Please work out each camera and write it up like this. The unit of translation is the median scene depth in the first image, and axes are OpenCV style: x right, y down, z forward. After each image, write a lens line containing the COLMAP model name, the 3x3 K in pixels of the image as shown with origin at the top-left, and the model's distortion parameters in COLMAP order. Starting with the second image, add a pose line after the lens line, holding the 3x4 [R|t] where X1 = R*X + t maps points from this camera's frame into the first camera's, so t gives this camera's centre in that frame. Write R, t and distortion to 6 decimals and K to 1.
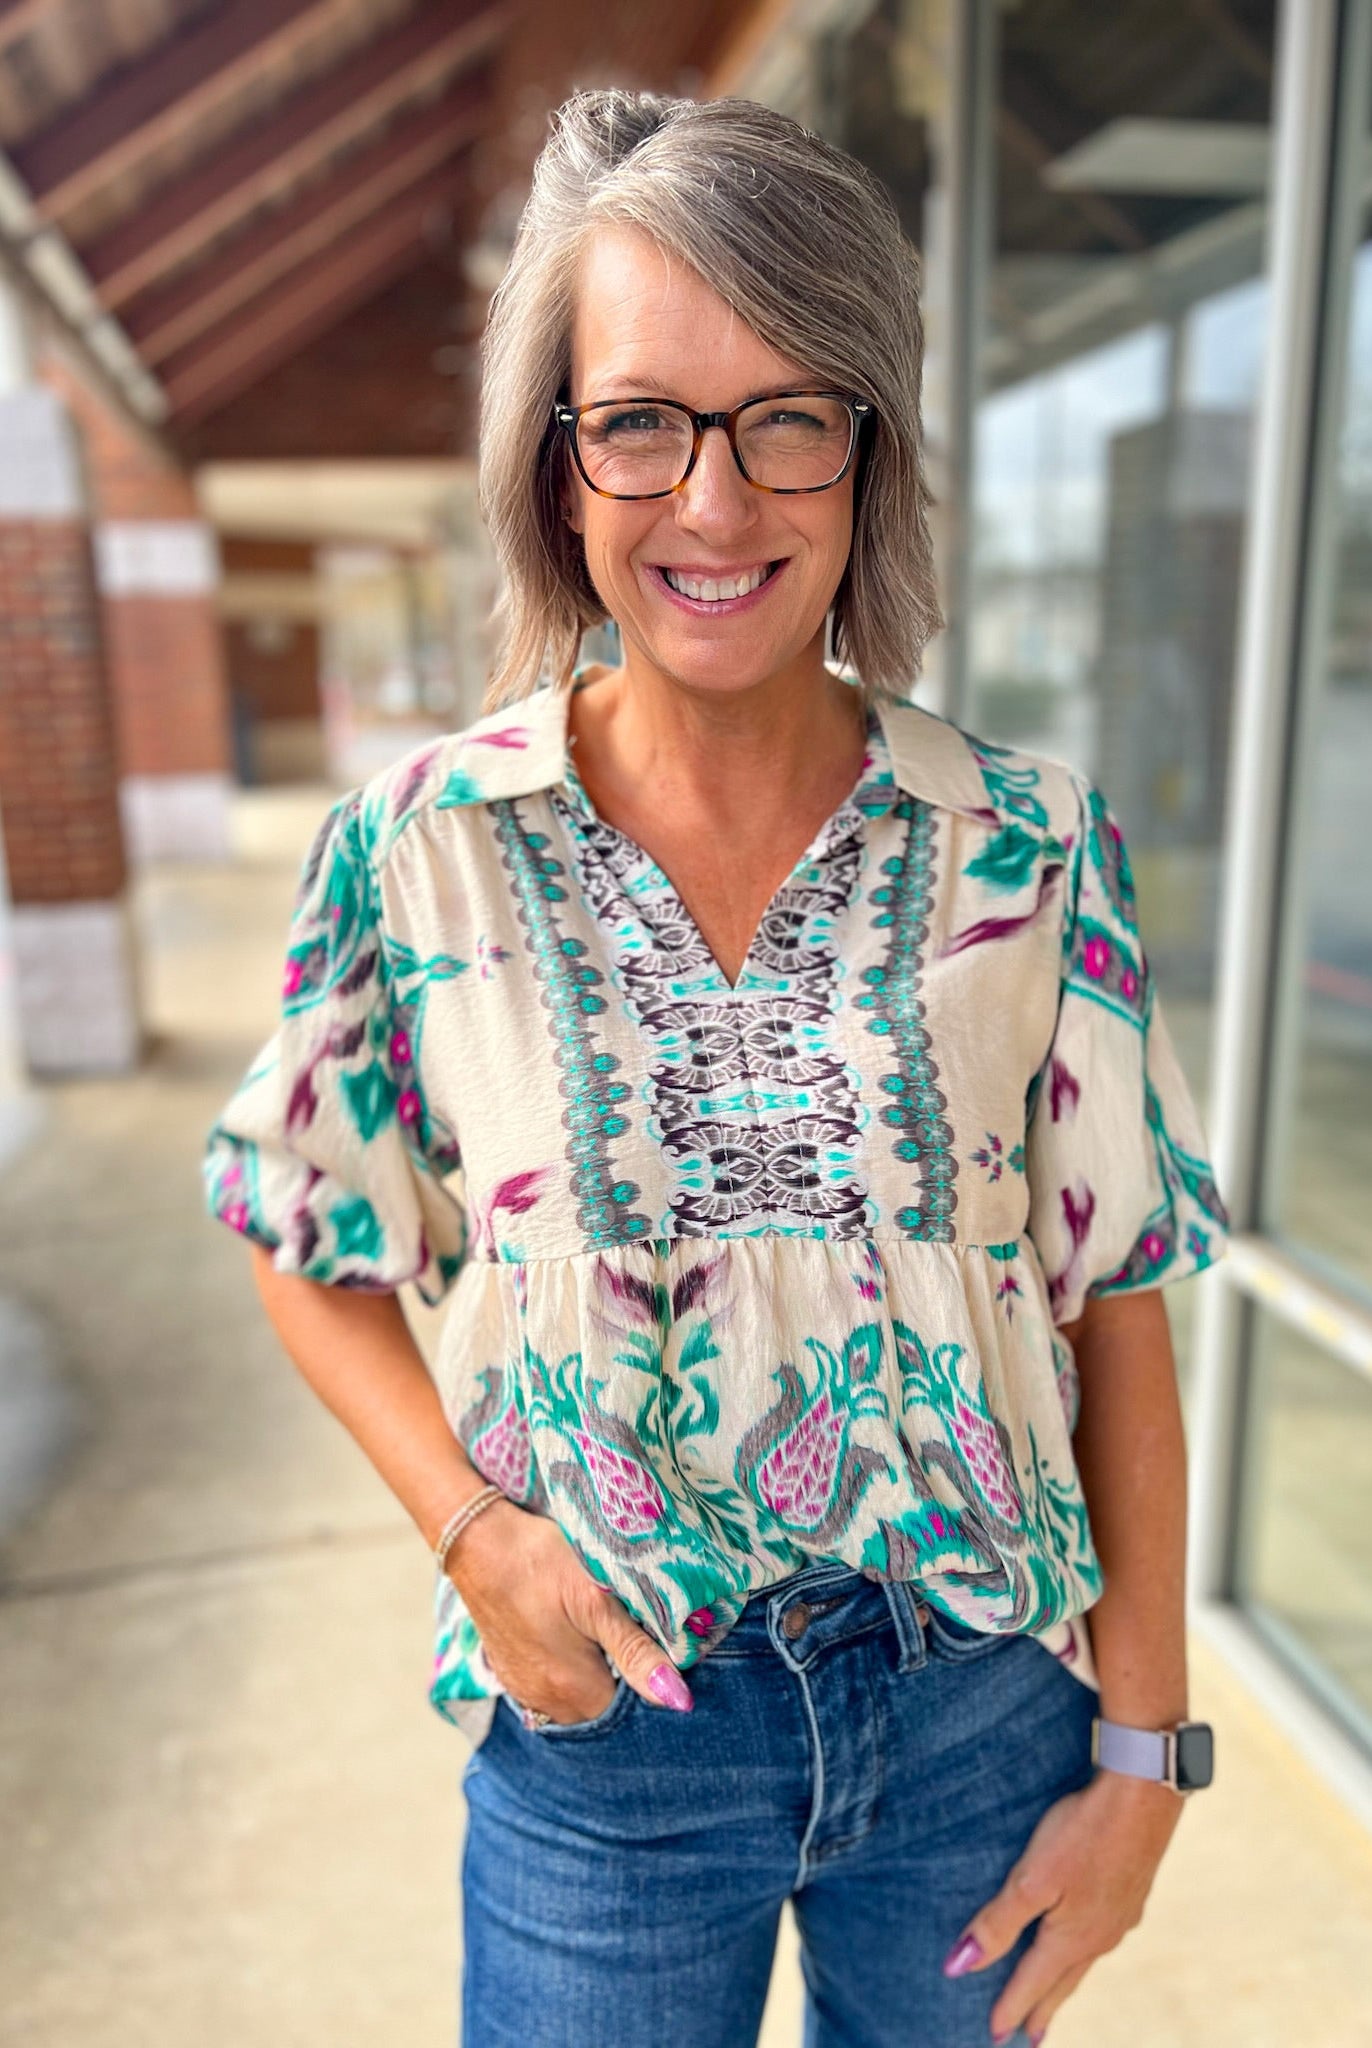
lens RADIAL K [[1551.8, 0, 690.4], [0, 1551.8, 1040.0], [0, 0, 1]] dist [0.003471, -0.015273]
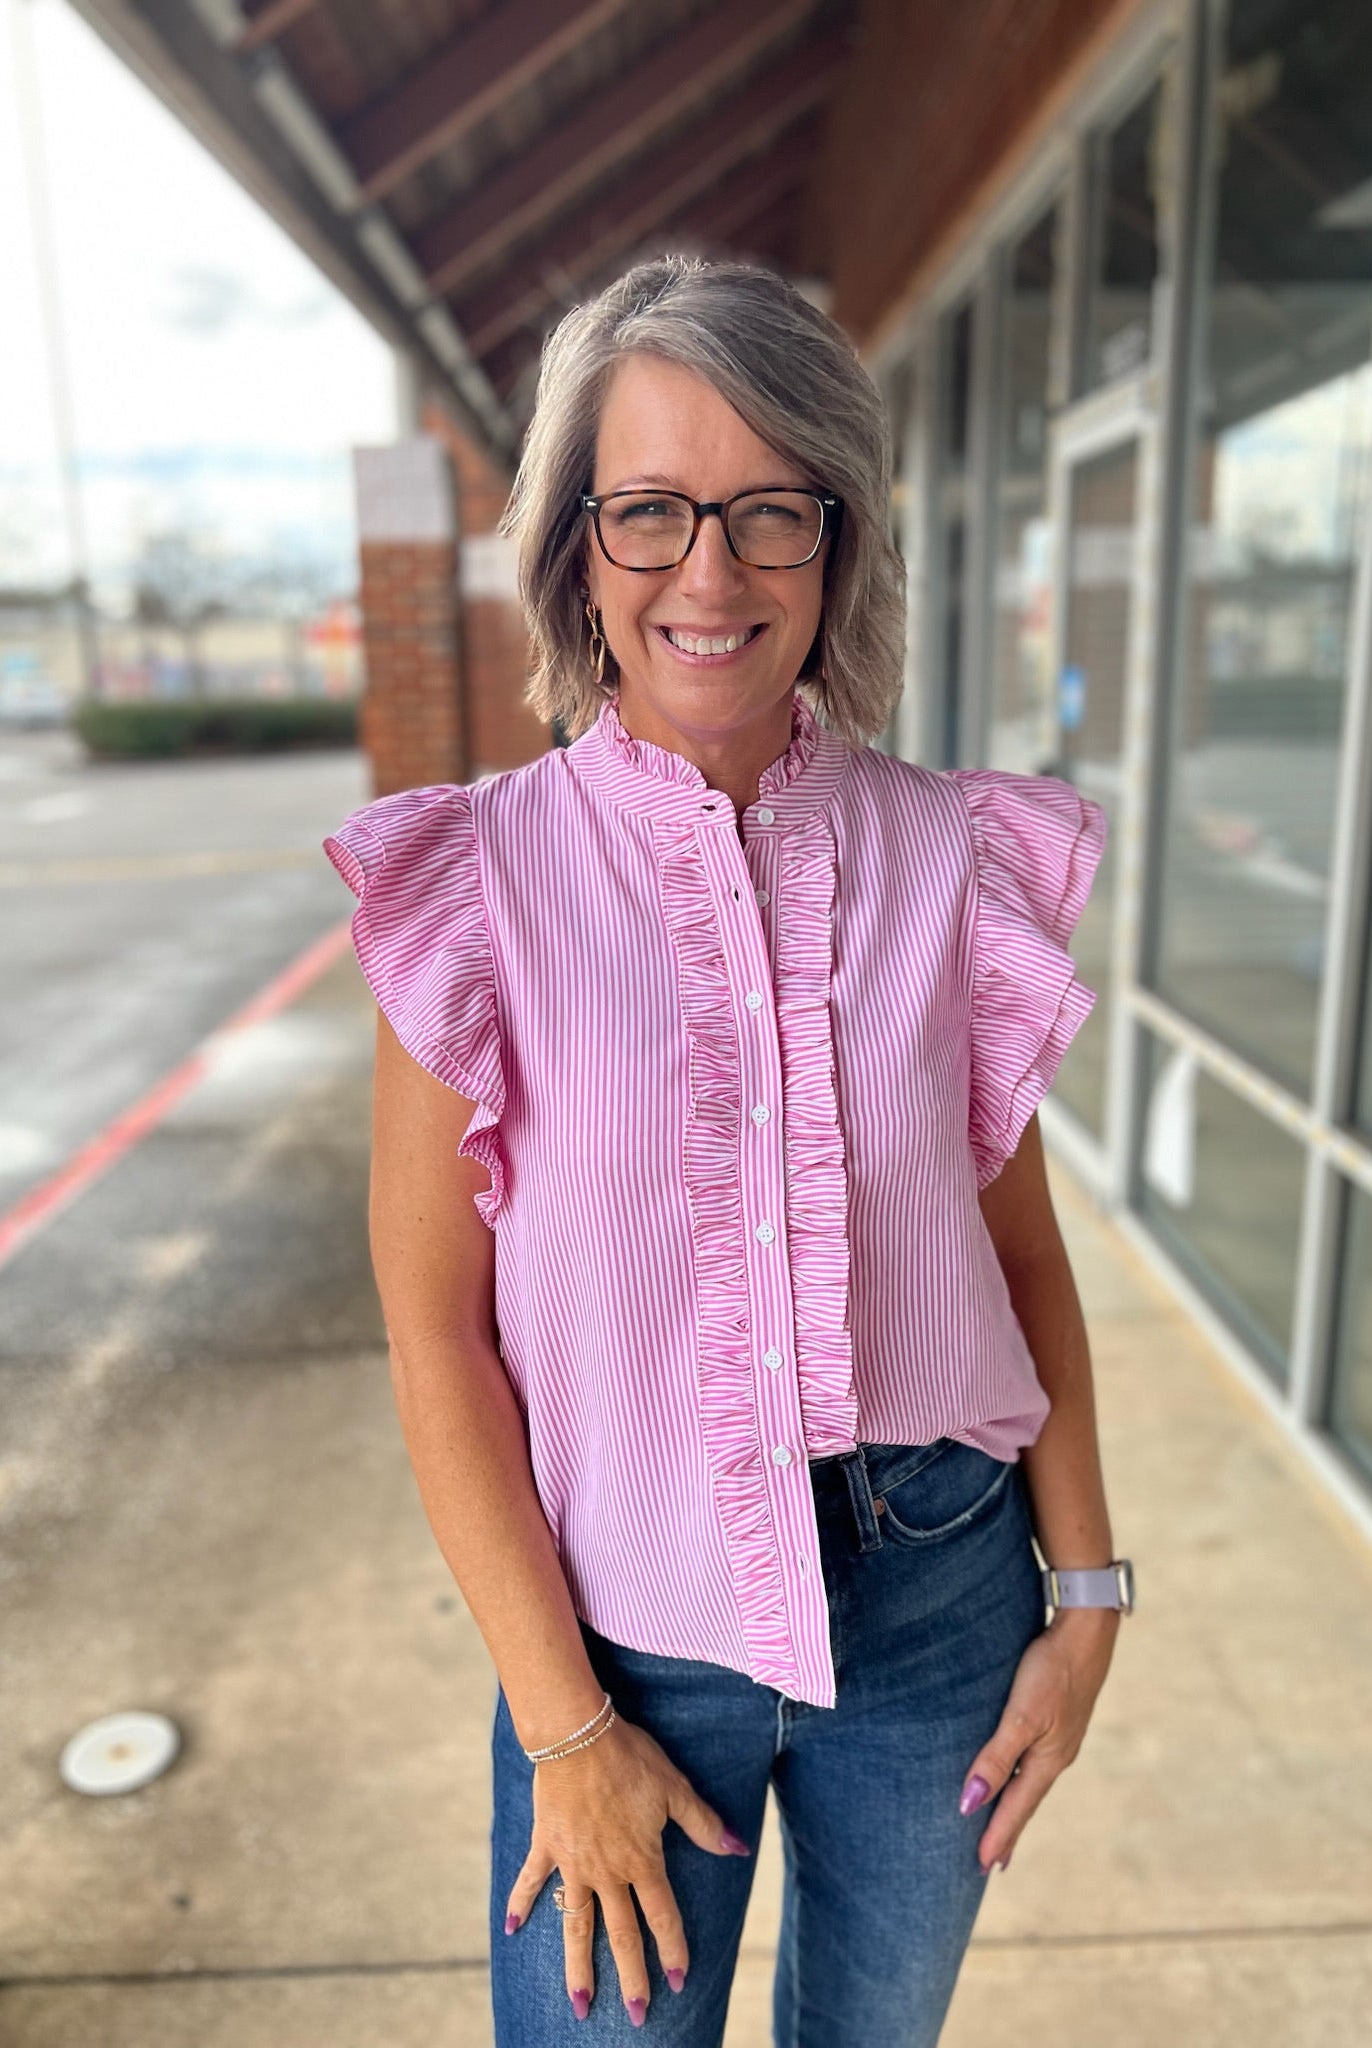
lens RADIAL K [[1555.6, 0, 686.0], [0, 1555.6, 1024.0], [0, 0, 1]] dist [-0.003147, -0.009358]
pose [[0.980907, 0.047481, -0.188593, 0.025917], [-0.049038, 0.998790, -0.003594, 0.027757], [0.188194, 0.012774, 0.982049, -0.129015]]
